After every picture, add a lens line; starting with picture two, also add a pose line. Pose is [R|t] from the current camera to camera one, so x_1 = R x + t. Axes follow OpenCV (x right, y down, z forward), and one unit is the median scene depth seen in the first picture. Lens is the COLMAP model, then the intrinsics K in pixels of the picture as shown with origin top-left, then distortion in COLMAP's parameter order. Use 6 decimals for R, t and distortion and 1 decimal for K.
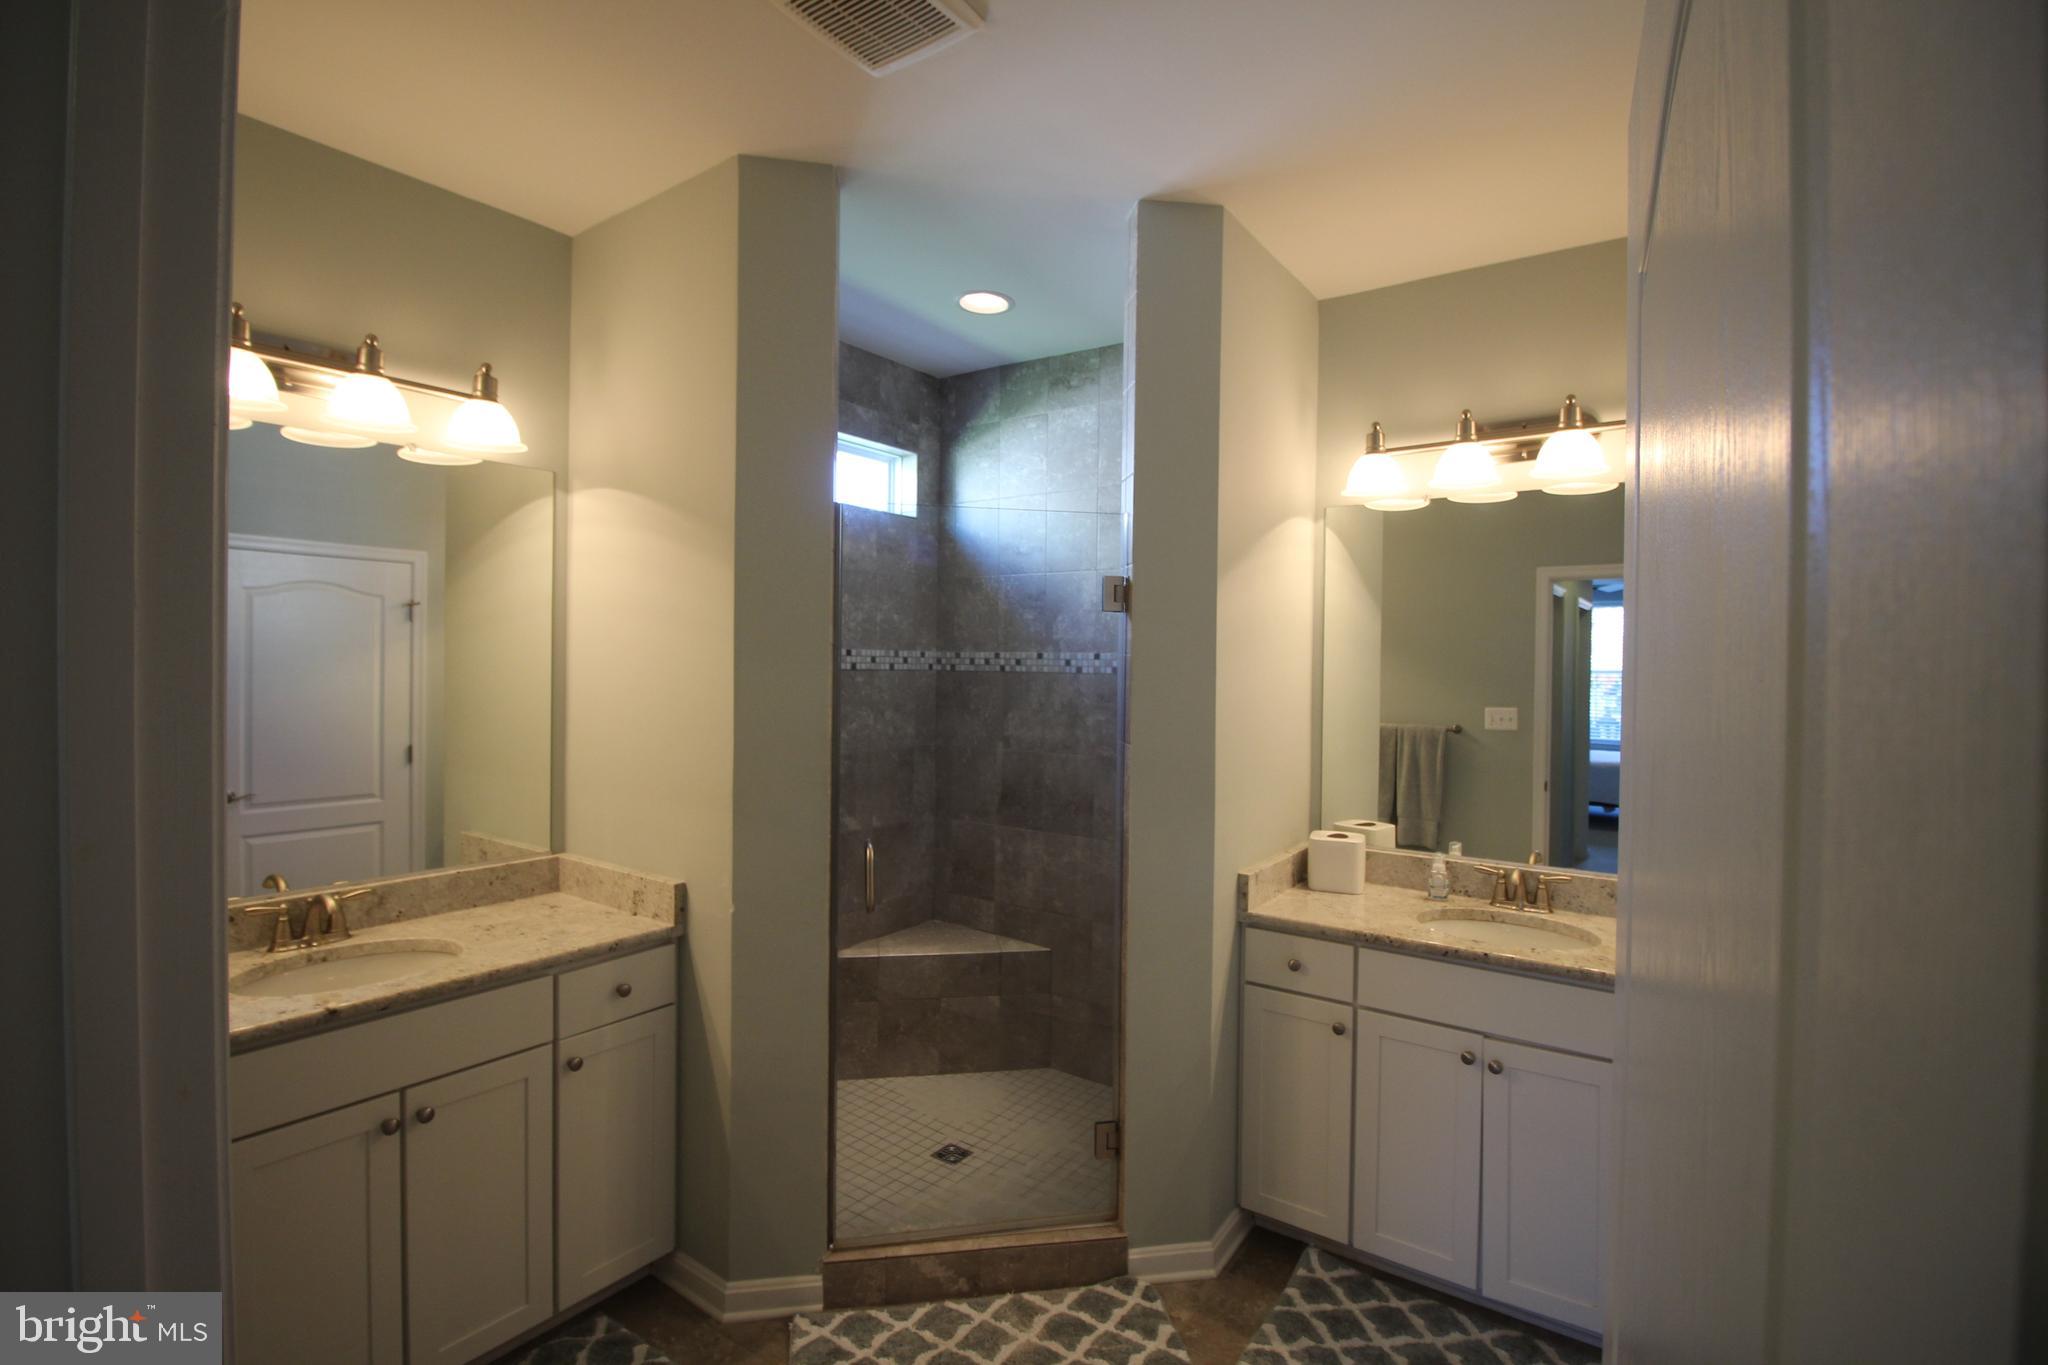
lens RADIAL K [[966.5, 0, 1020.3], [0, 966.5, 680.8], [0, 0, 1]] dist [0.003556, 0.000980]
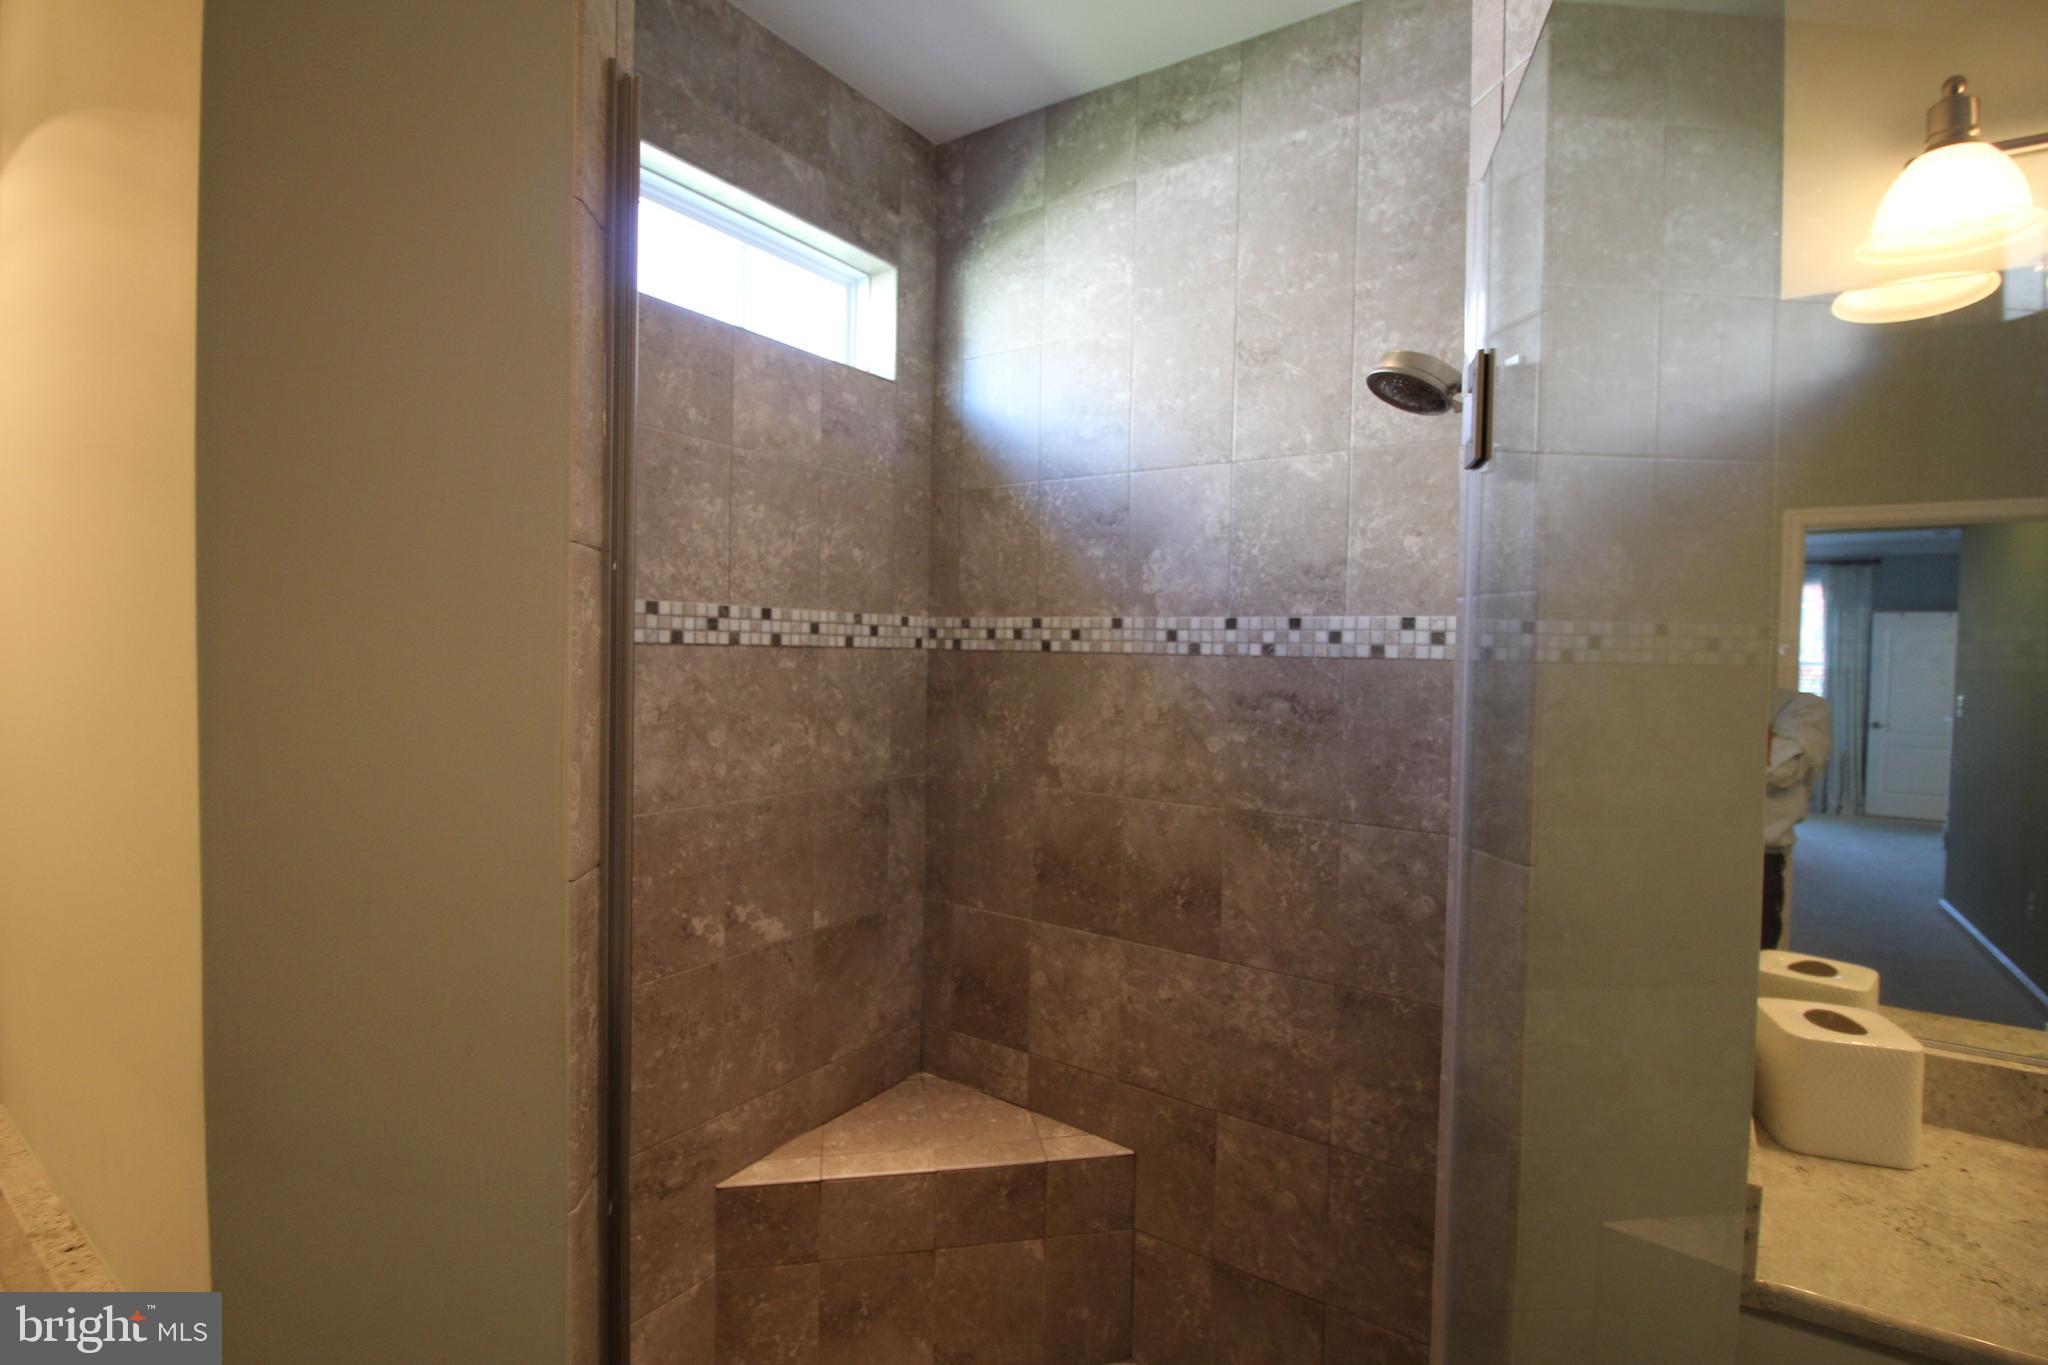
lens RADIAL K [[966.5, 0, 1028.9], [0, 966.5, 672.9], [0, 0, 1]] dist [0.003556, 0.000980]
pose [[0.999636, 0.004924, 0.026518, -0.044545], [-0.005120, 0.999960, 0.007328, -0.001174], [-0.026481, -0.007461, 0.999621, 0.444596]]
